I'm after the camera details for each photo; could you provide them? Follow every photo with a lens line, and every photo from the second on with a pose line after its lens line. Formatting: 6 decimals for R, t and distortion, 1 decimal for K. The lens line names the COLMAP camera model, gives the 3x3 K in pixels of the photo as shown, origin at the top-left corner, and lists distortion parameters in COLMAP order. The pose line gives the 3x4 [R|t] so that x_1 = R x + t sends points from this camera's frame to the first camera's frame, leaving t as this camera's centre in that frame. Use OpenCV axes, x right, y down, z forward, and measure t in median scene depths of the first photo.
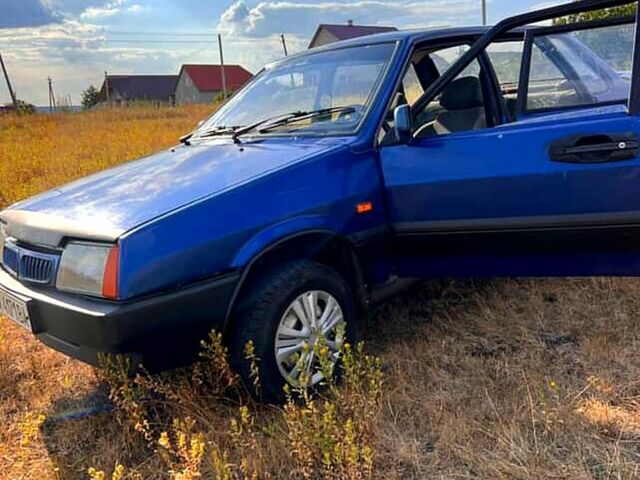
lens RADIAL K [[653.7, 0, 320.0], [0, 653.7, 240.0], [0, 0, 1]] dist [0.118255, -0.327487]
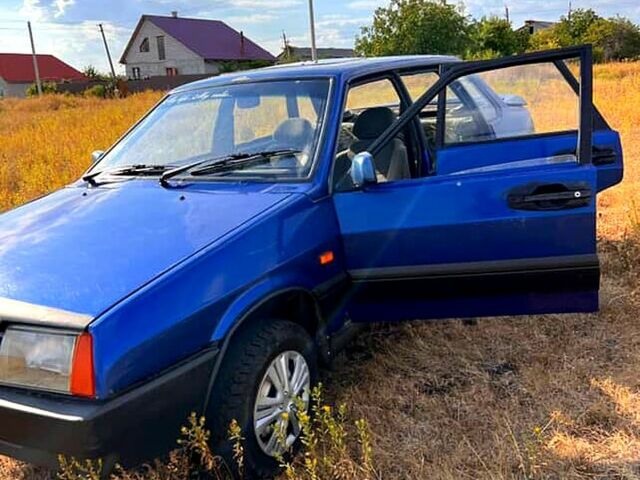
lens RADIAL K [[653.7, 0, 320.0], [0, 653.7, 240.0], [0, 0, 1]] dist [0.118255, -0.327487]
pose [[0.964345, -0.051189, 0.259650, -0.194139], [0.047375, 0.998658, 0.020930, -0.099060], [-0.260372, -0.007883, 0.965476, 0.073965]]
